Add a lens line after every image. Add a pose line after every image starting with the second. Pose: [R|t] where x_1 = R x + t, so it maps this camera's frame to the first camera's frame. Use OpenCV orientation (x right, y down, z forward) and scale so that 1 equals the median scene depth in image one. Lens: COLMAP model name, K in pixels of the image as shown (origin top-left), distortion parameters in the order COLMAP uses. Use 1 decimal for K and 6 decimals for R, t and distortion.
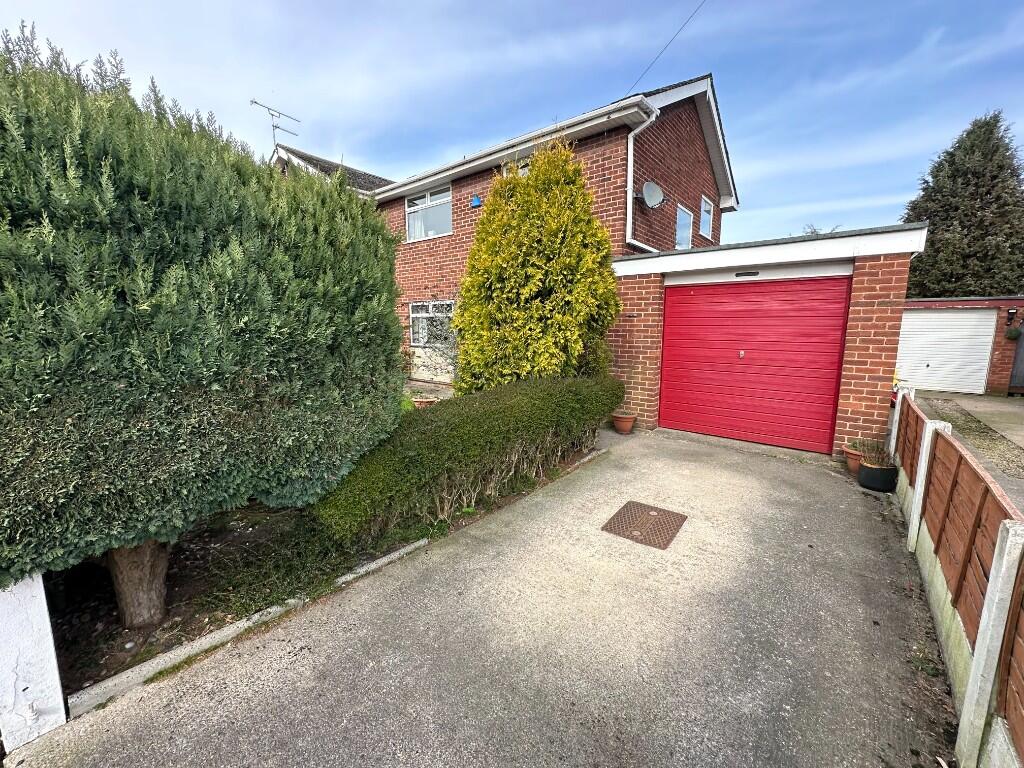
lens RADIAL K [[408.4, 0, 512.0], [0, 408.4, 384.0], [0, 0, 1]] dist [-0.000313, -0.000008]
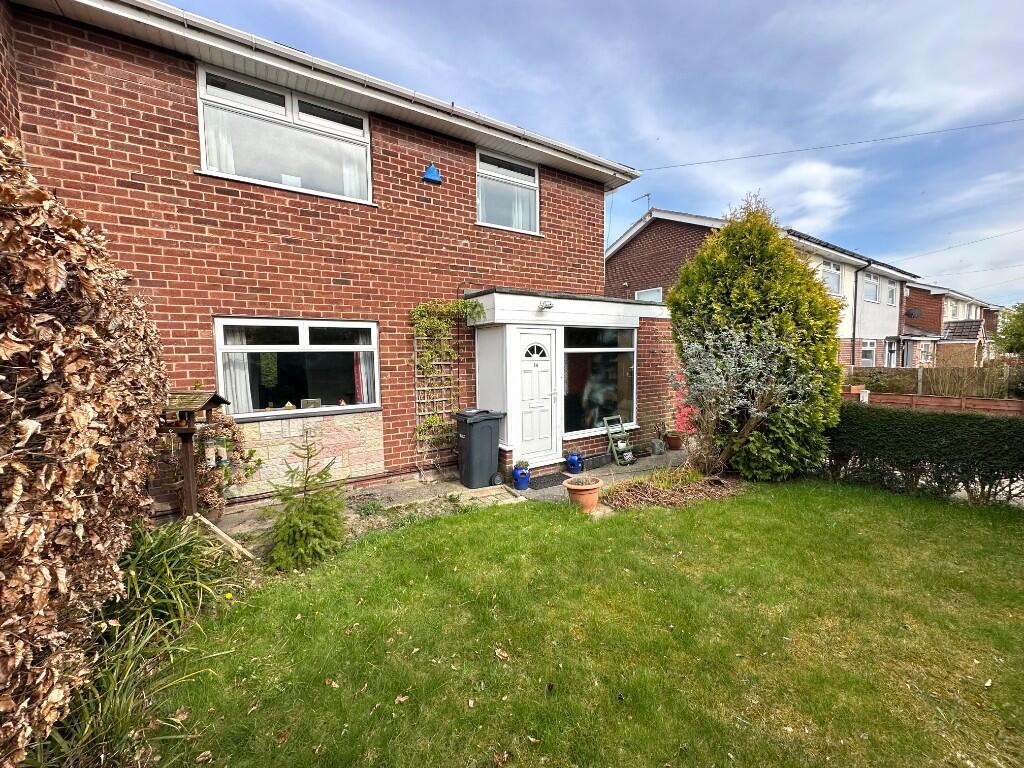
lens RADIAL K [[408.4, 0, 512.0], [0, 408.4, 384.0], [0, 0, 1]] dist [-0.000313, -0.000008]
pose [[0.296406, -0.067266, 0.952690, -0.669585], [0.156619, 0.987436, 0.020991, -0.112503], [-0.942133, 0.142988, 0.303217, 0.719519]]
